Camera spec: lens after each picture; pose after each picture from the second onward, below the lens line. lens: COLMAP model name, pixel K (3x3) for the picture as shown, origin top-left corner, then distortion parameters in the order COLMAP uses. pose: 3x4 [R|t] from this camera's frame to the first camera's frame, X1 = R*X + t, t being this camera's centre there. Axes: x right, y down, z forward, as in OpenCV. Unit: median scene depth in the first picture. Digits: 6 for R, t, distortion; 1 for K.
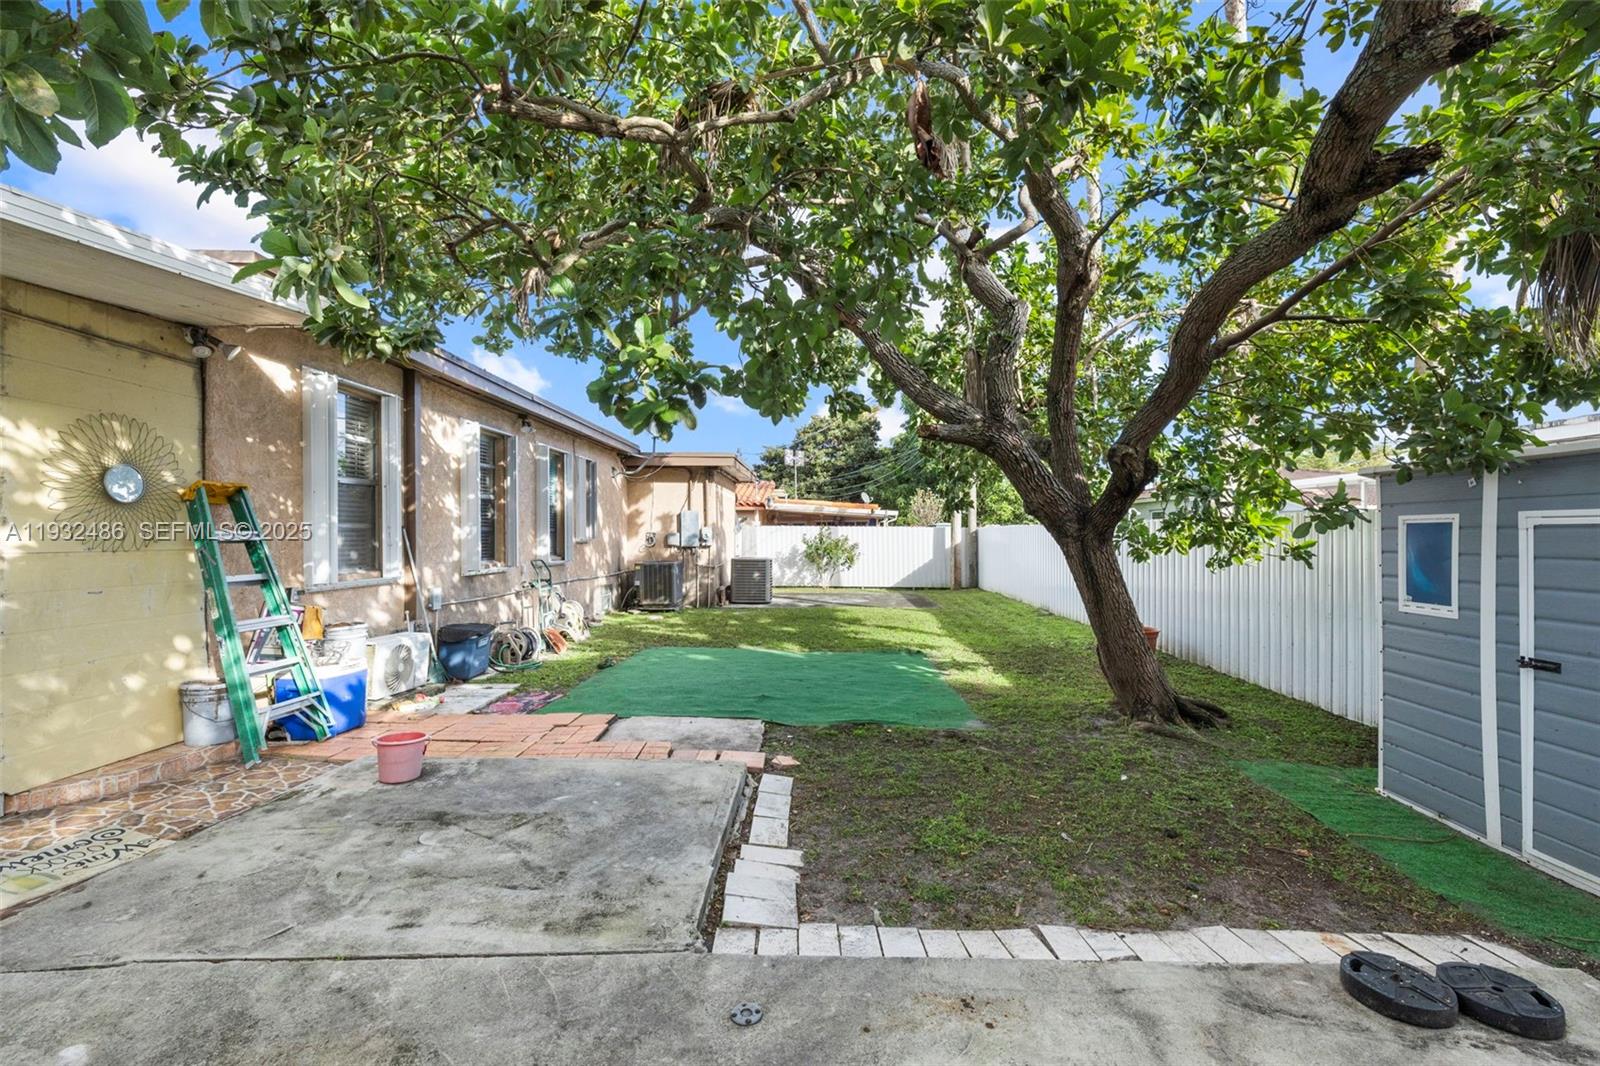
lens RADIAL K [[674.0, 0, 804.3], [0, 674.0, 530.9], [0, 0, 1]] dist [-0.000026, -0.000027]
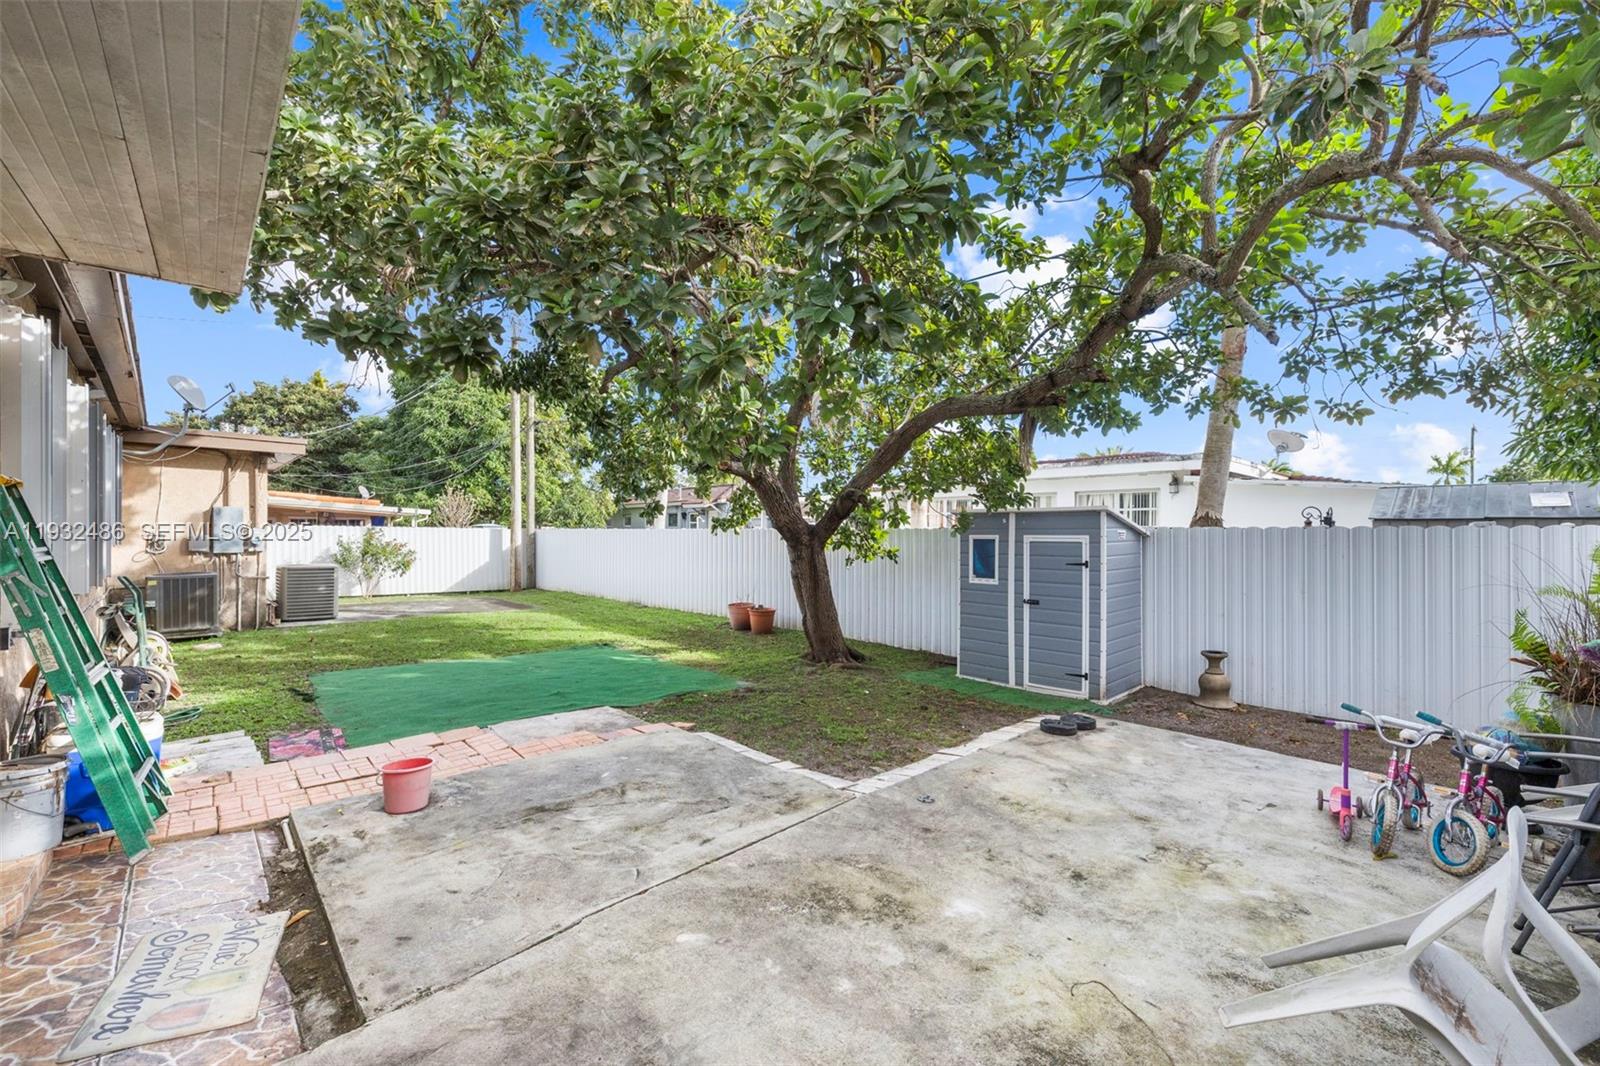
lens RADIAL K [[674.0, 0, 804.3], [0, 674.0, 530.9], [0, 0, 1]] dist [-0.000026, -0.000027]
pose [[0.707526, 0.008343, 0.706638, -0.987933], [-0.009929, 0.999949, -0.001864, -0.029022], [-0.706618, -0.005697, 0.707572, -0.071453]]
